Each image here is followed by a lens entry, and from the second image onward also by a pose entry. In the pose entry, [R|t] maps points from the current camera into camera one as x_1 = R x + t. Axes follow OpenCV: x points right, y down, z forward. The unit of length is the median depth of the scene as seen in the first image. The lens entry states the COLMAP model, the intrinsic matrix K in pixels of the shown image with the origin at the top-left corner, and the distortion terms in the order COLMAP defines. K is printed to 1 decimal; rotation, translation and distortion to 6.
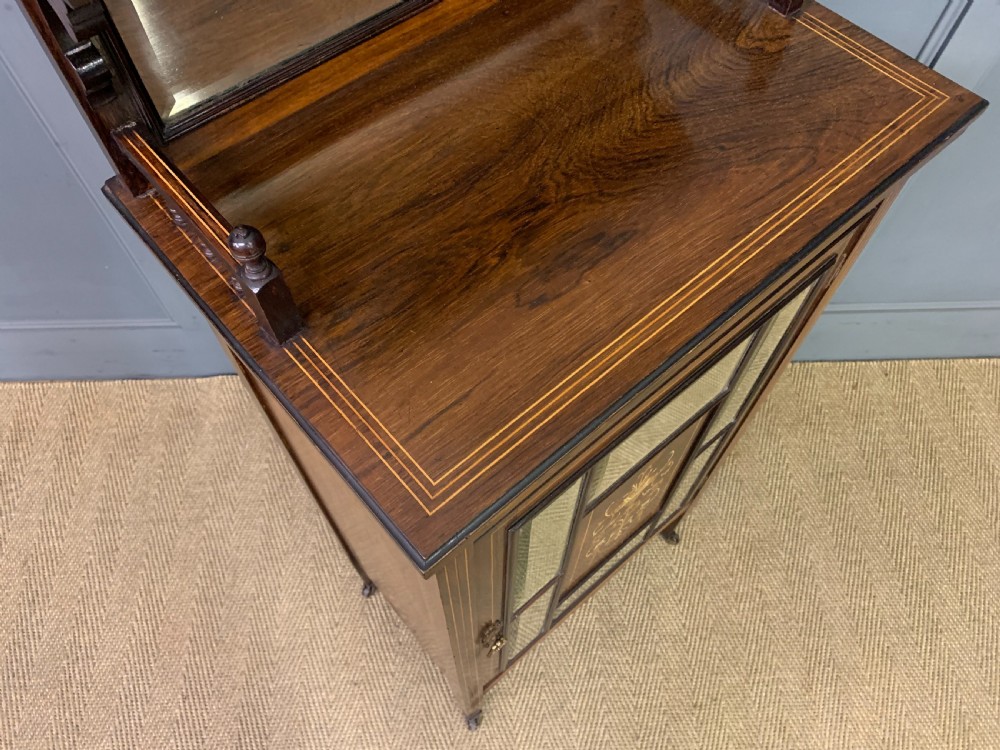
lens RADIAL K [[764.1, 0, 499.1], [0, 764.1, 390.9], [0, 0, 1]] dist [0.043185, -0.054854]
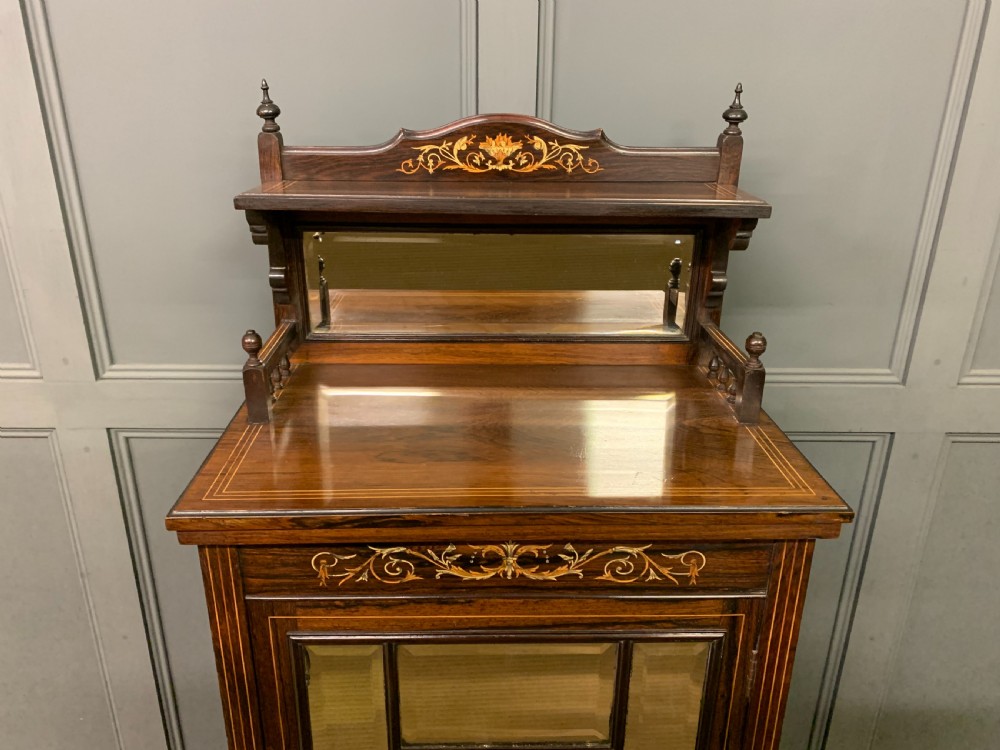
lens RADIAL K [[764.1, 0, 494.3], [0, 764.1, 371.0], [0, 0, 1]] dist [0.043185, -0.054854]
pose [[0.771256, 0.229942, -0.593541, 0.363460], [-0.559528, 0.689471, -0.459954, 0.111221], [0.303467, 0.686845, 0.660418, 0.006799]]
